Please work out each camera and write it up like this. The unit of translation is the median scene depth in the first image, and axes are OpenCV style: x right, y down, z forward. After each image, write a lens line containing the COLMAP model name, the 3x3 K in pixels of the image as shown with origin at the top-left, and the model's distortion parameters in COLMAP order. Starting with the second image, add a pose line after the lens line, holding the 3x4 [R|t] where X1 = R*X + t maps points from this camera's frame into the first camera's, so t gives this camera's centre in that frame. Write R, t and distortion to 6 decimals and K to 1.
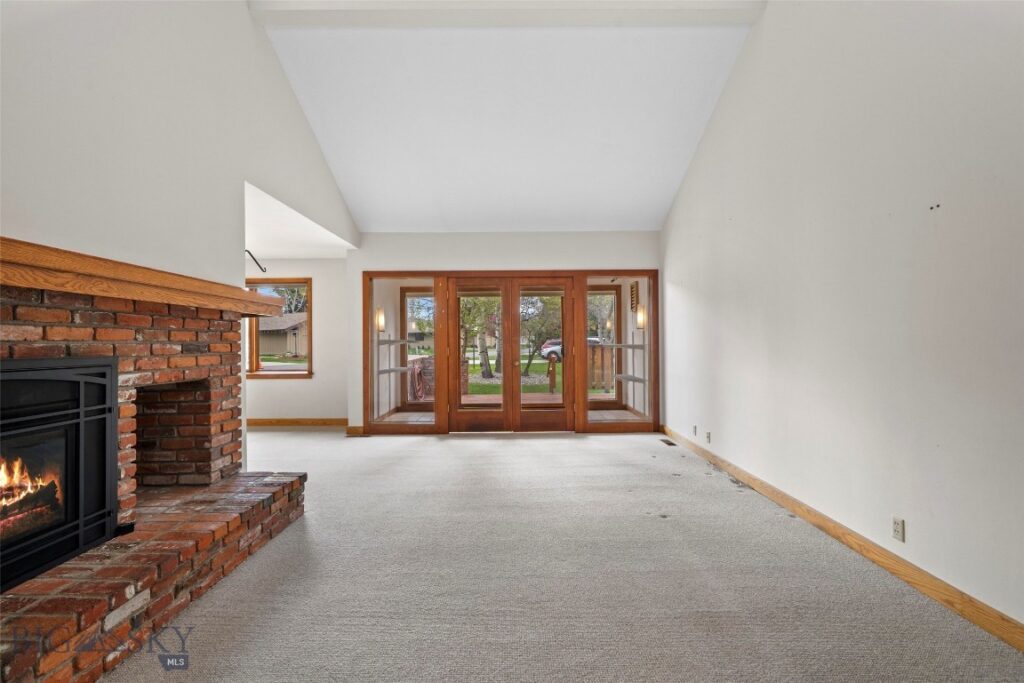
lens RADIAL K [[442.4, 0, 512.0], [0, 442.4, 341.5], [0, 0, 1]] dist [-0.000037, 0.000239]
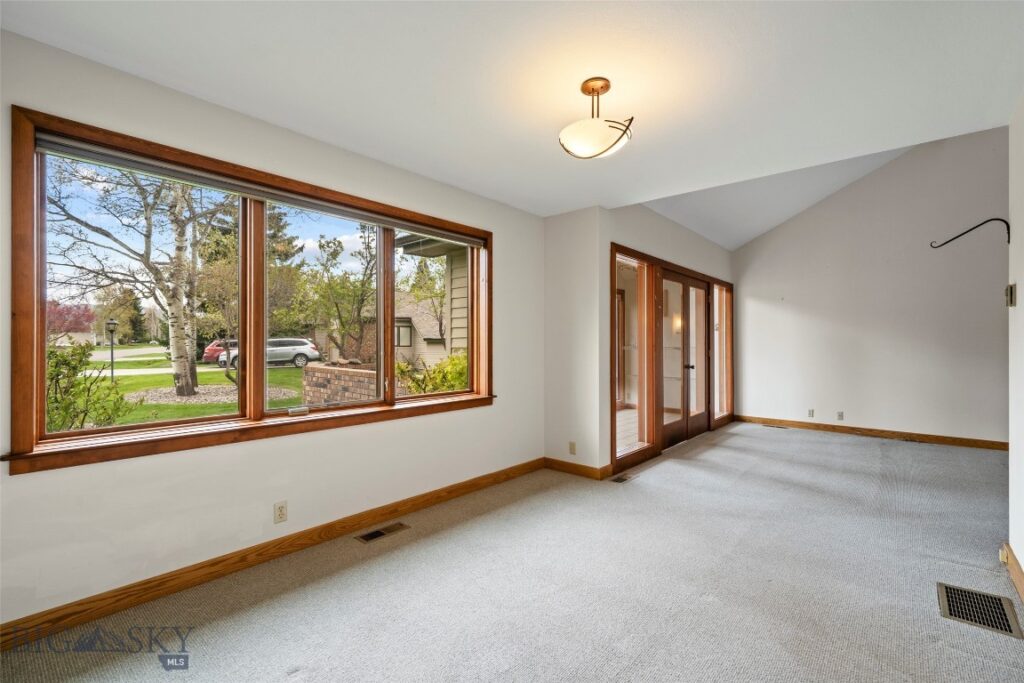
lens RADIAL K [[466.0, 0, 512.0], [0, 466.0, 341.5], [0, 0, 1]] dist [0.000267, 0.000113]
pose [[0.656471, 0.010778, 0.754274, -2.021746], [-0.008320, 0.999941, -0.007047, 0.009612], [-0.754305, -0.001649, 0.656522, 1.286485]]
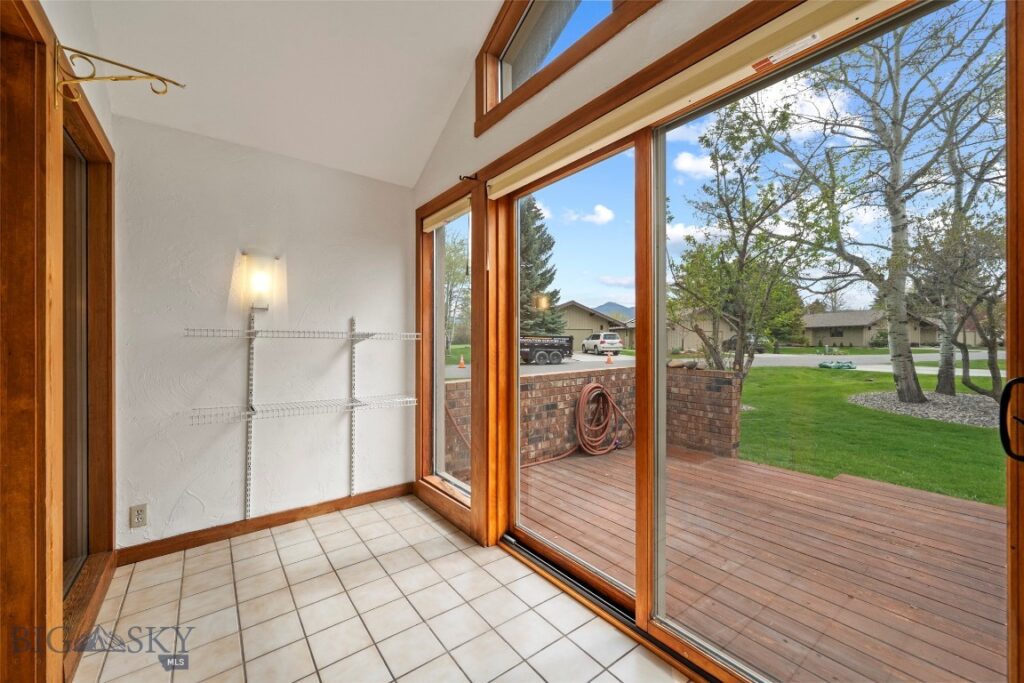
lens RADIAL K [[399.8, 0, 512.0], [0, 399.8, 341.5], [0, 0, 1]] dist [-0.000154, -0.000008]
pose [[0.602839, 0.010819, -0.797790, 0.331593], [-0.001832, 0.999924, 0.012175, 0.001729], [0.797861, -0.005878, 0.602813, 2.231343]]
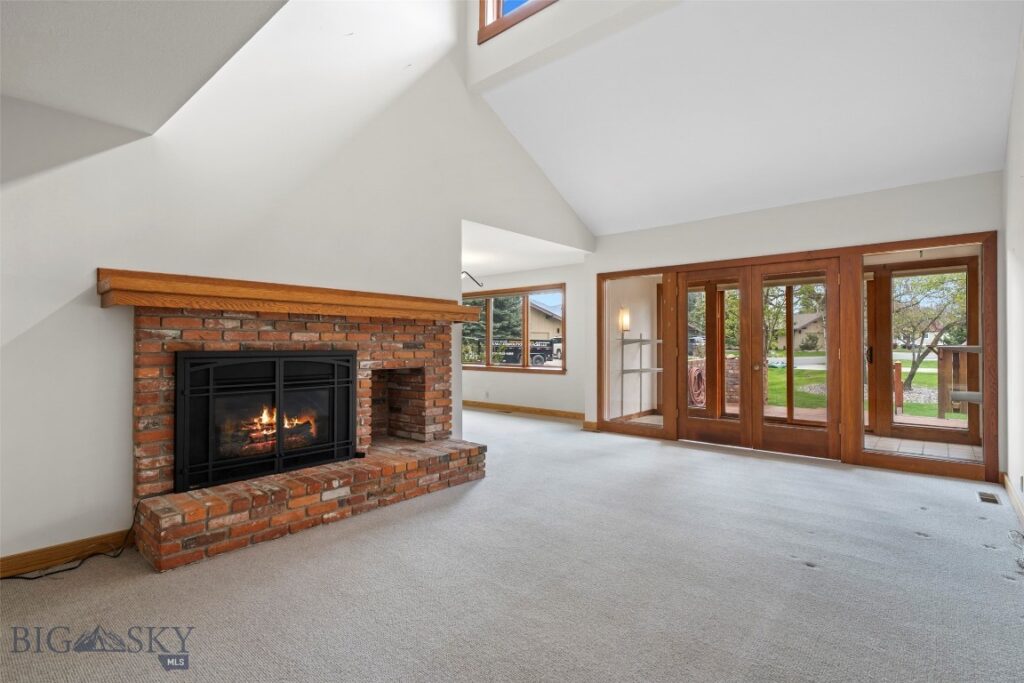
lens RADIAL K [[490.9, 0, 512.0], [0, 490.9, 341.5], [0, 0, 1]] dist [0.000882, 0.000391]
pose [[0.754496, 0.003006, -0.656298, 0.548755], [-0.001627, 0.999995, 0.002709, -0.003511], [0.656303, -0.000976, 0.754497, -0.006690]]
